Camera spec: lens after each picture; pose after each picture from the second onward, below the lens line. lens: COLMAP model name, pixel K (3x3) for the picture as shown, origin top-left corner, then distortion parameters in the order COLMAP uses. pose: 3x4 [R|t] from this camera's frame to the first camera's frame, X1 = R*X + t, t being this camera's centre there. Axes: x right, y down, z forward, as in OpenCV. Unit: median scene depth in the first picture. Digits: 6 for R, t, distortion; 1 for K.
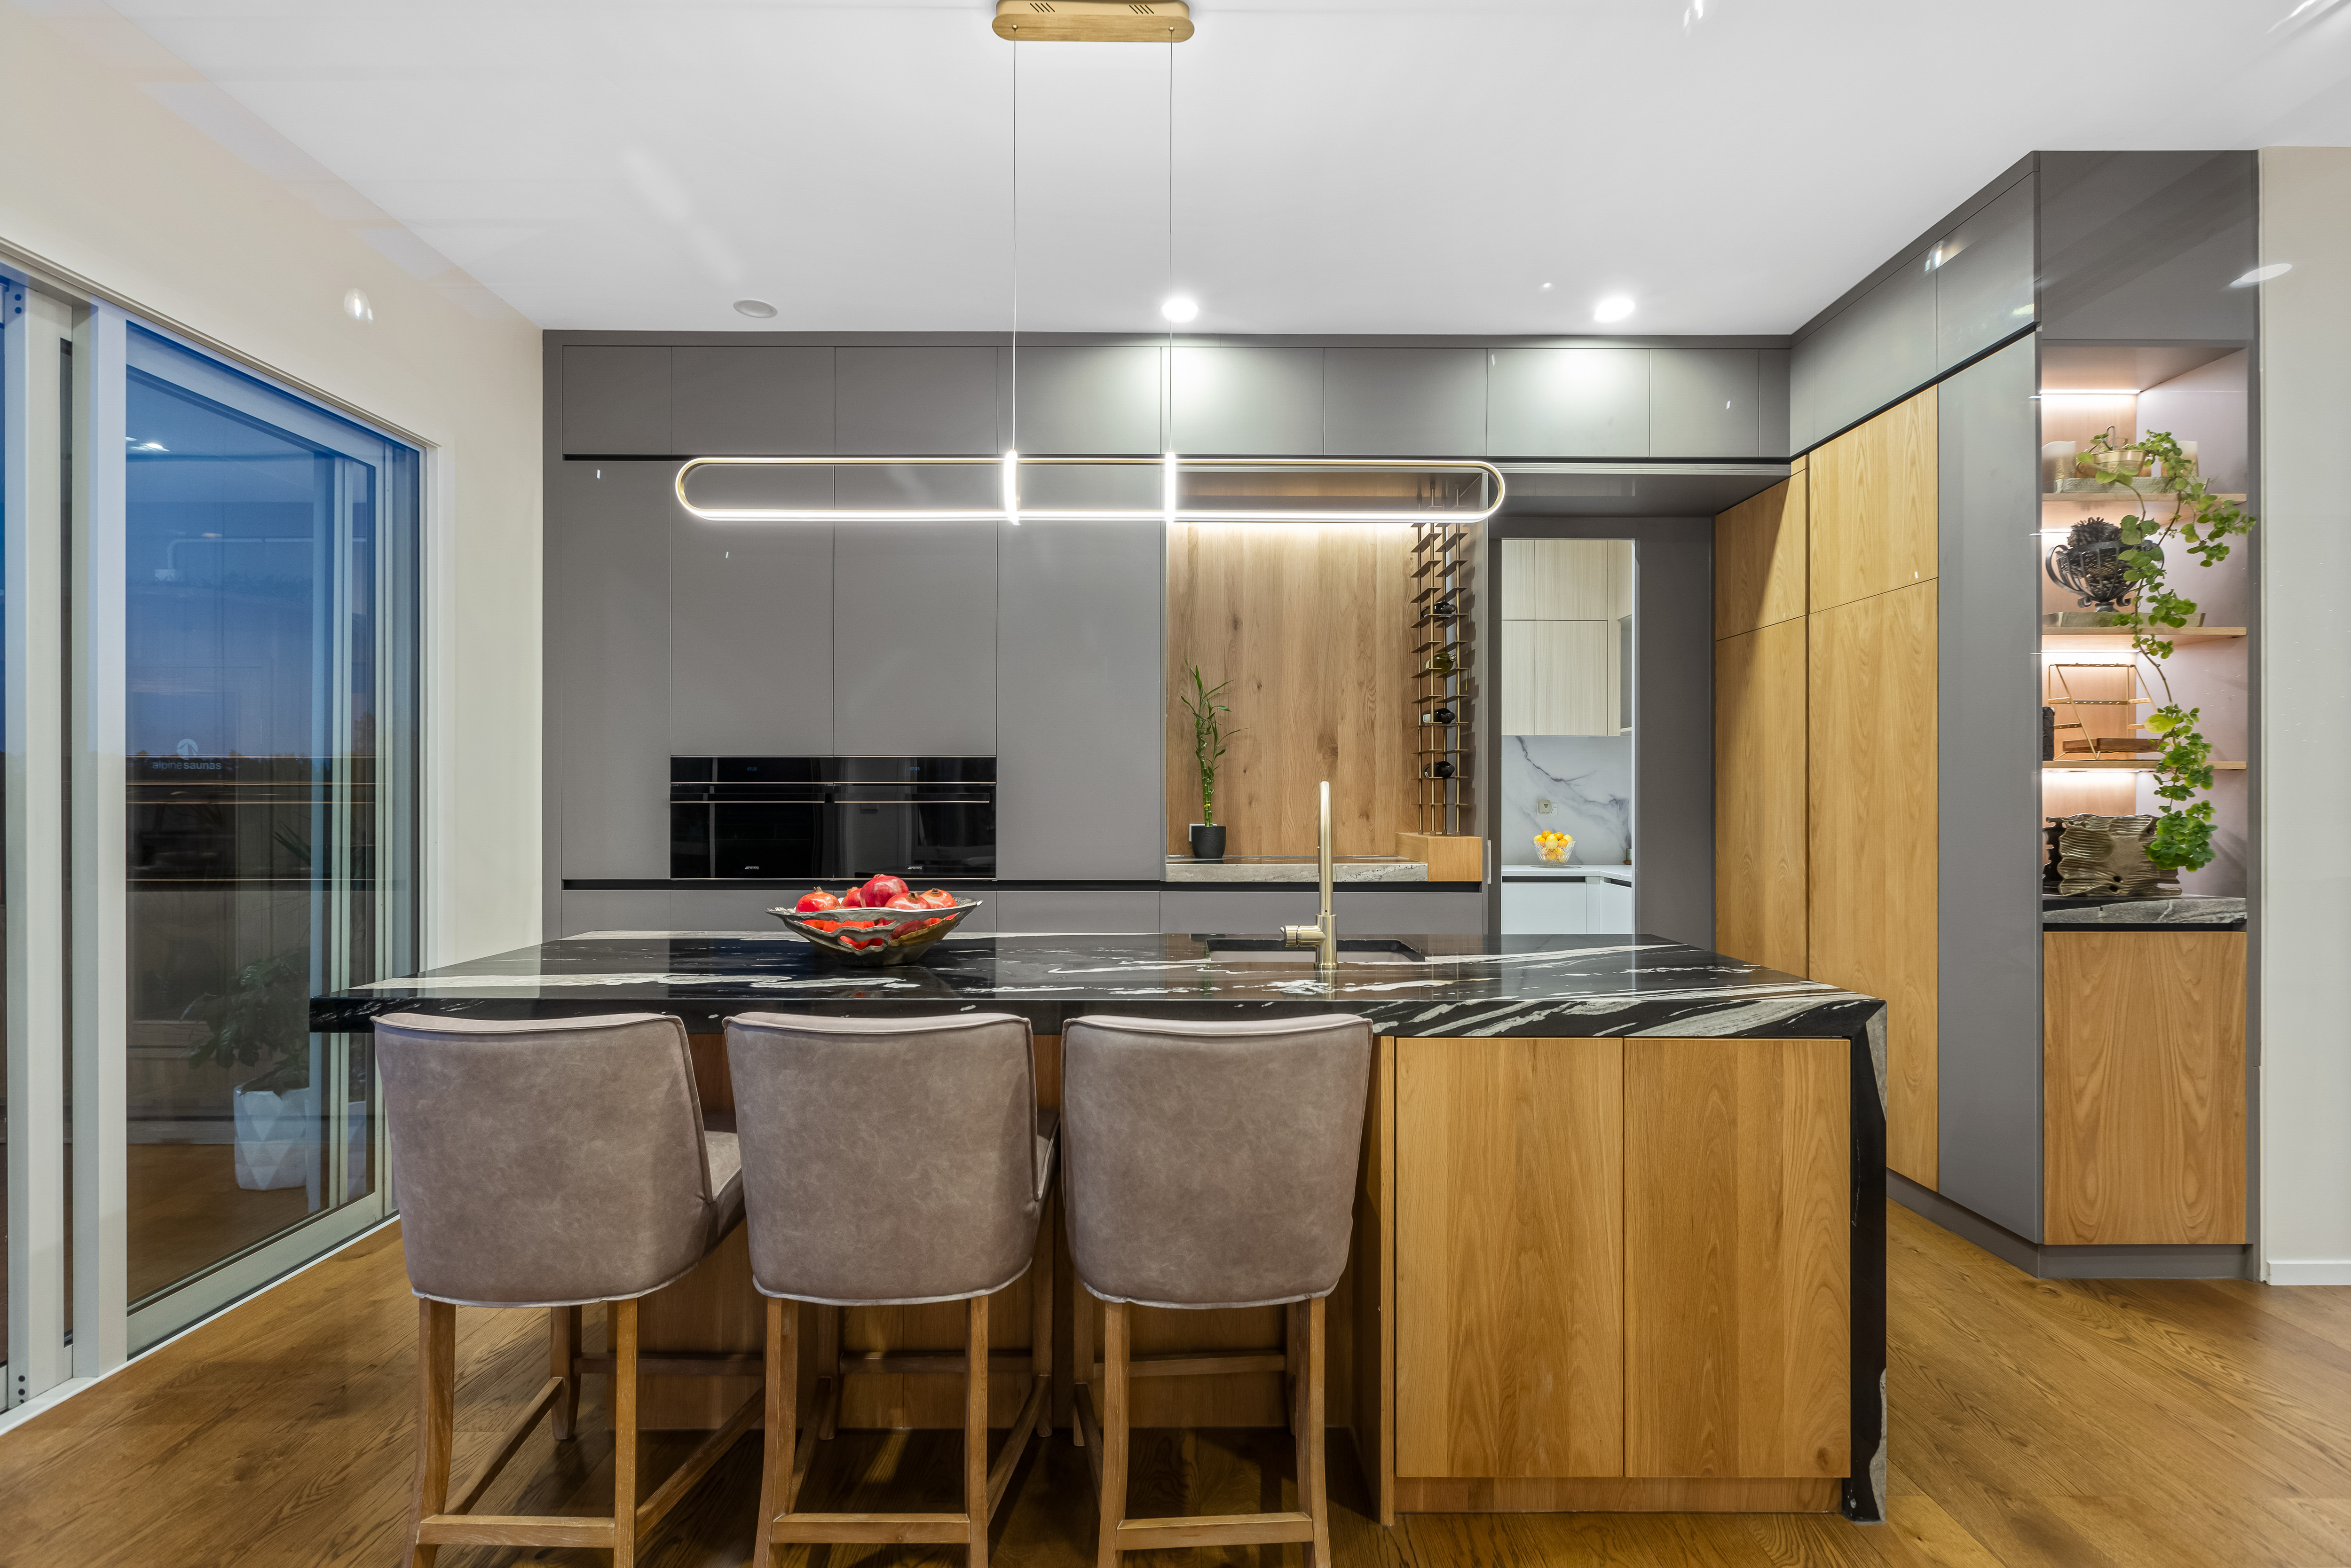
lens RADIAL K [[1079.3, 0, 1176.1], [0, 1079.3, 786.1], [0, 0, 1]] dist [-0.000816, -0.000032]
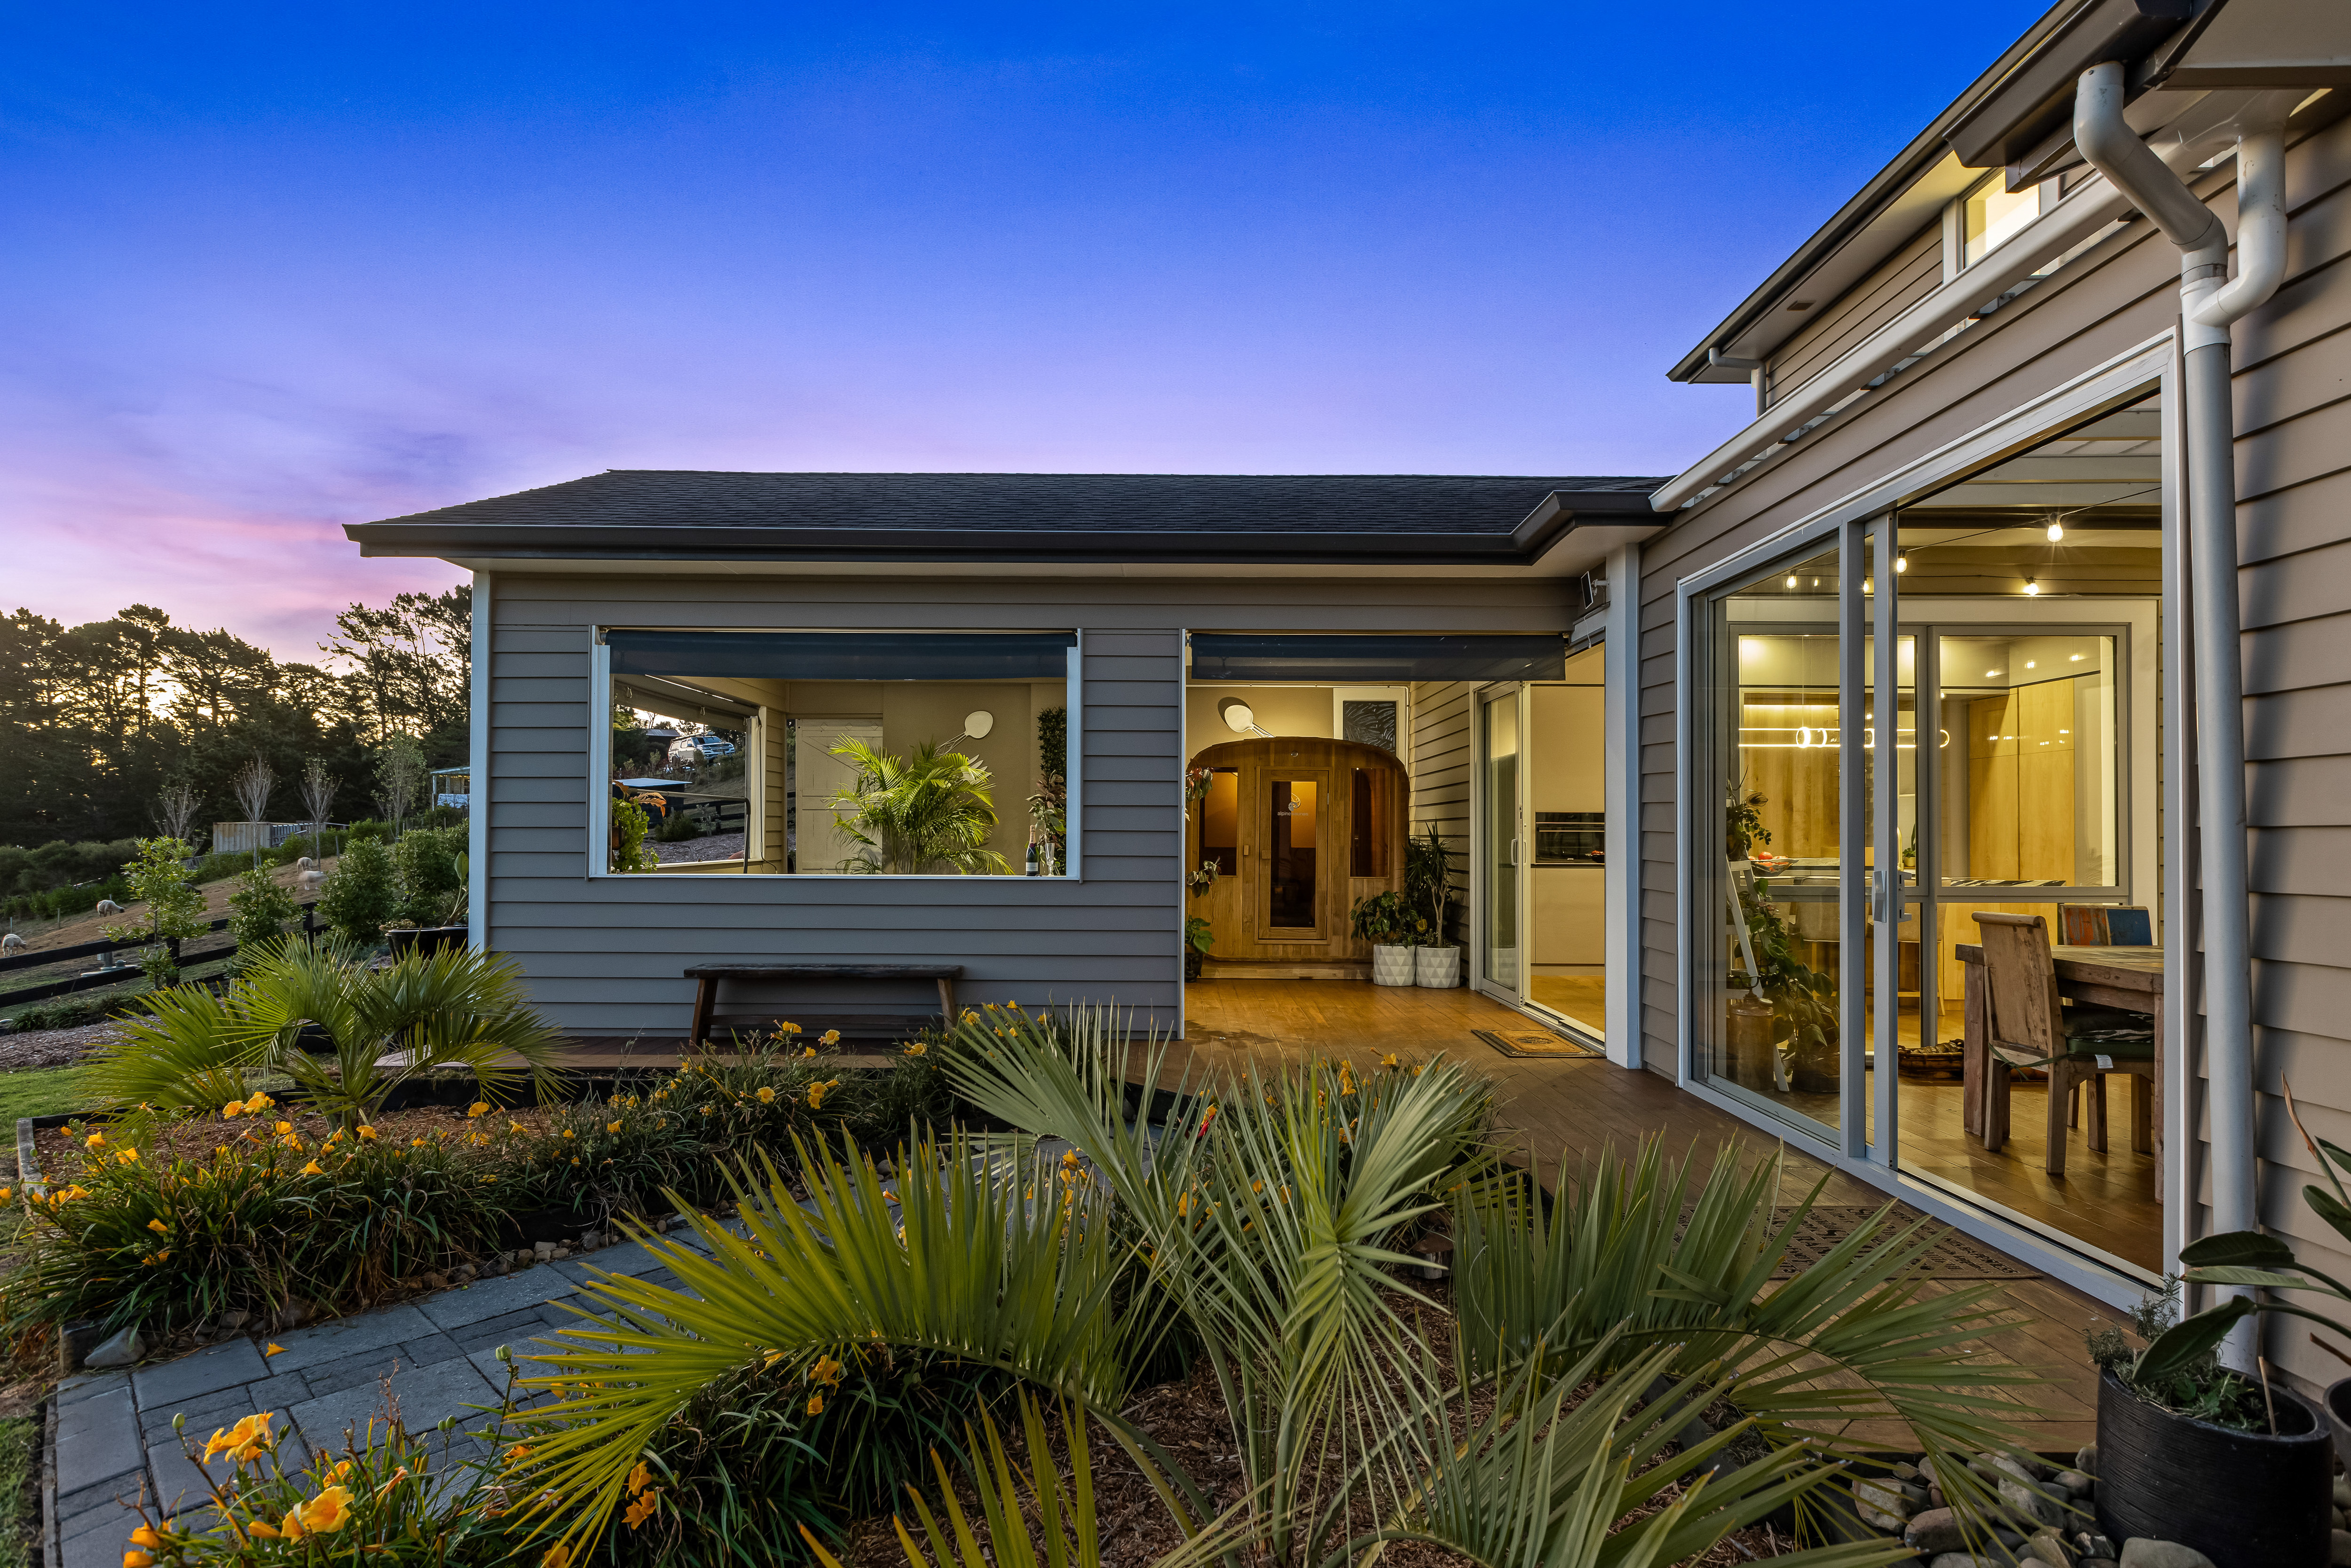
lens RADIAL K [[1223.7, 0, 1175.0], [0, 1223.7, 803.3], [0, 0, 1]] dist [0.000469, -0.000028]
pose [[0.999931, 0.003467, -0.011240, -1.255354], [-0.003683, 0.999807, -0.019287, 0.010813], [0.011171, 0.019327, 0.999751, -1.736255]]
